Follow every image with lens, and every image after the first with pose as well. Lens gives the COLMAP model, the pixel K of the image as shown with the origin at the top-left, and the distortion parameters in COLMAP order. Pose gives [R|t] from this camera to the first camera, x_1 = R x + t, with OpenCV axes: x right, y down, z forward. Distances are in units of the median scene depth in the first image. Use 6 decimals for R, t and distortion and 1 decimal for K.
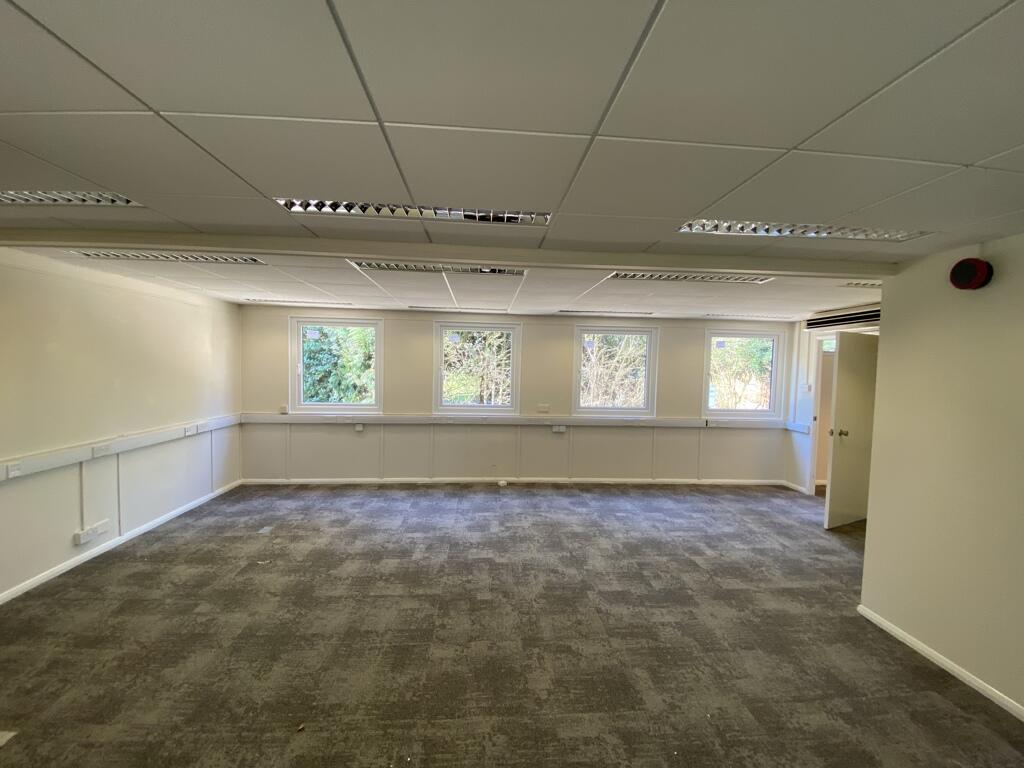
lens RADIAL K [[410.8, 0, 510.5], [0, 410.8, 382.5], [0, 0, 1]] dist [0.043466, -0.035561]
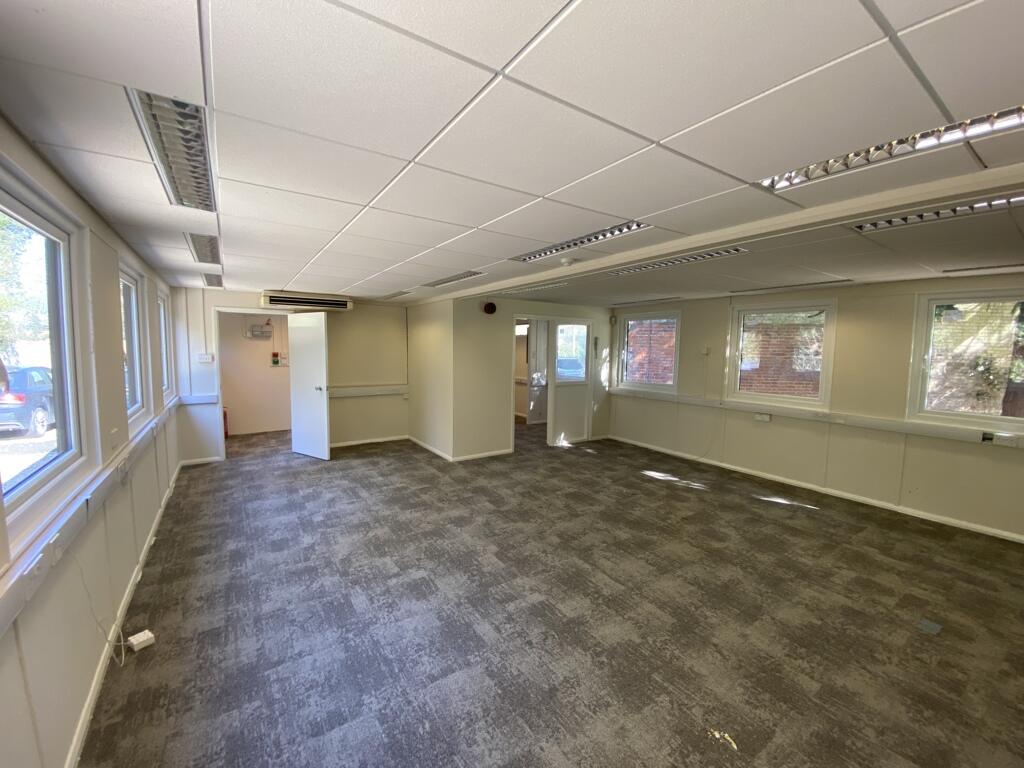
lens RADIAL K [[412.0, 0, 512.0], [0, 412.0, 384.0], [0, 0, 1]] dist [0.023630, -0.021473]
pose [[-0.501244, -0.107257, 0.858633, -0.820771], [0.013140, 0.991230, 0.131491, -0.074264], [-0.865206, 0.077191, -0.495439, 1.393725]]
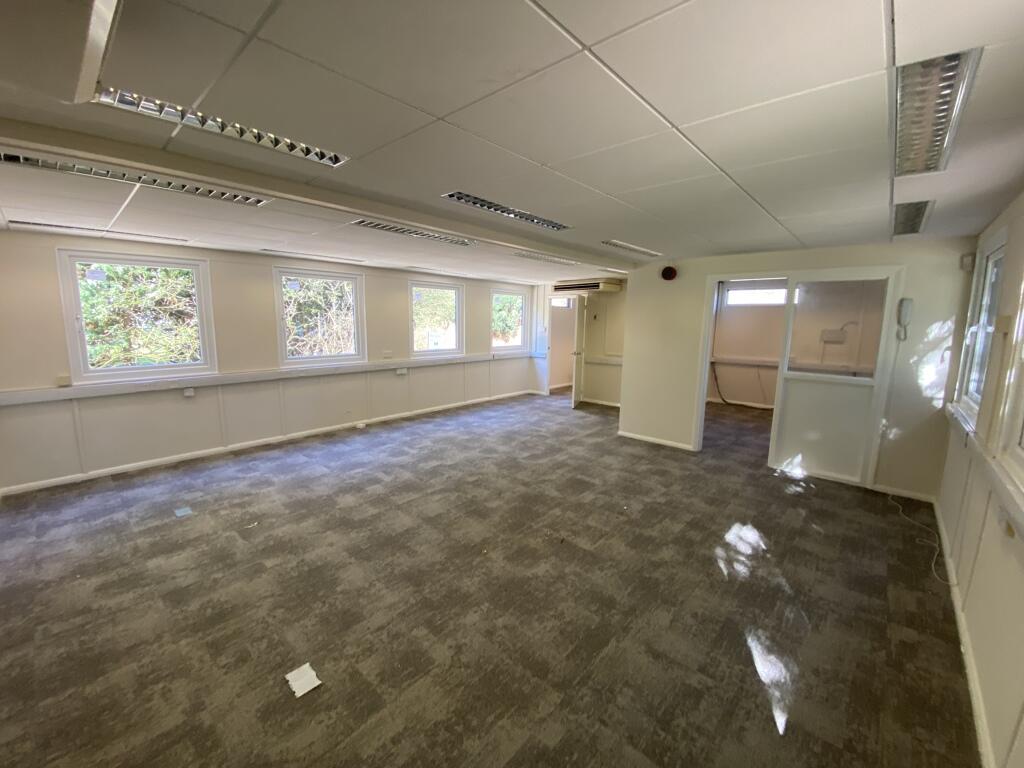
lens RADIAL K [[410.8, 0, 510.5], [0, 410.8, 382.5], [0, 0, 1]] dist [0.043466, -0.035561]
pose [[0.718063, -0.119367, 0.685665, -0.752098], [0.035831, 0.990216, 0.134862, -0.000052], [-0.695055, -0.072271, 0.715315, -0.067878]]
